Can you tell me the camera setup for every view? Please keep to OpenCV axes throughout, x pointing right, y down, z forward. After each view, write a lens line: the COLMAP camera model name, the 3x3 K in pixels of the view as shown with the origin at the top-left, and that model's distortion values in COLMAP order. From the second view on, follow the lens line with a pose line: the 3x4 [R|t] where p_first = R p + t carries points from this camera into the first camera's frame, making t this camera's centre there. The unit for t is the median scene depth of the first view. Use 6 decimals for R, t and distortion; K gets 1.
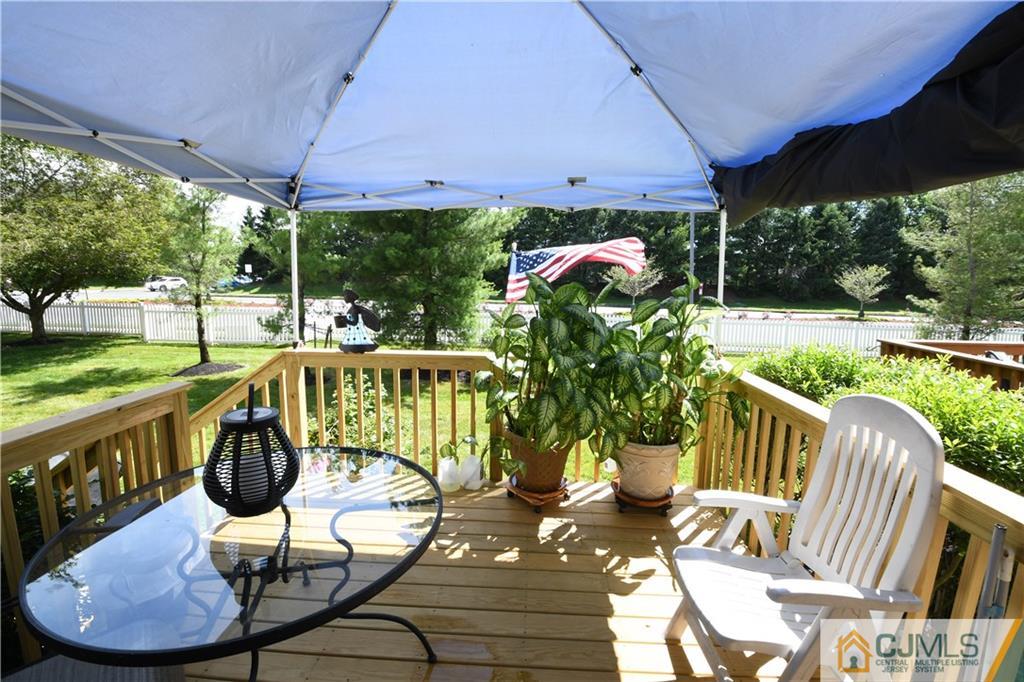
lens RADIAL K [[455.1, 0, 509.6], [0, 455.1, 344.5], [0, 0, 1]] dist [0.001029, -0.015879]
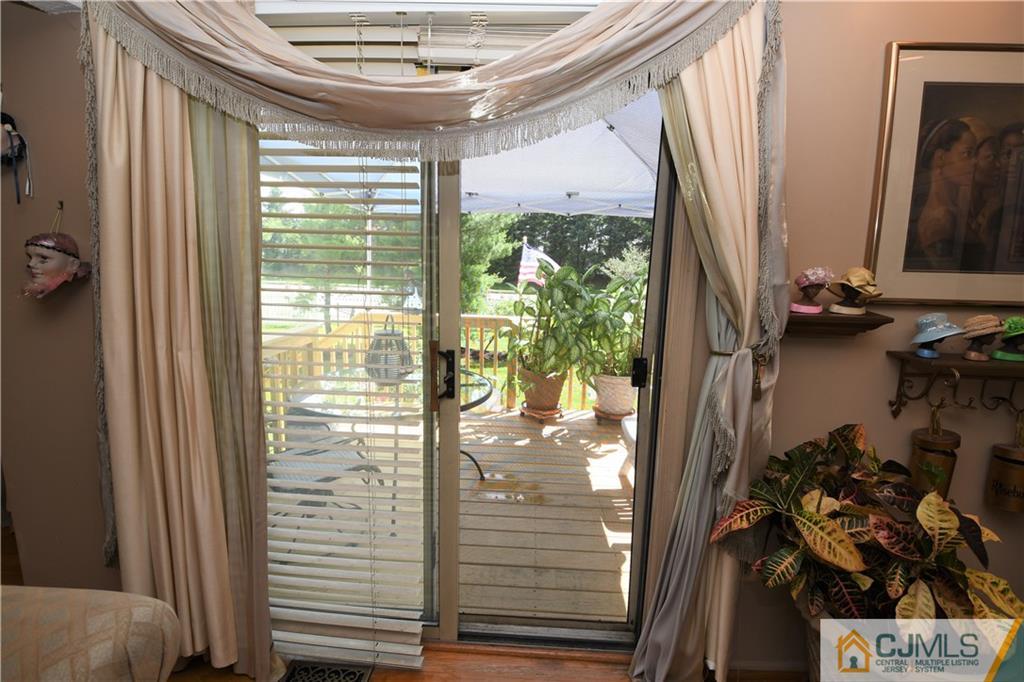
lens RADIAL K [[455.1, 0, 512.5], [0, 455.1, 333.5], [0, 0, 1]] dist [0.001029, -0.015879]
pose [[0.999833, 0.015588, 0.009525, -0.054397], [-0.015567, 0.999876, -0.002192, 0.095242], [-0.009558, 0.002043, 0.999952, -0.499598]]
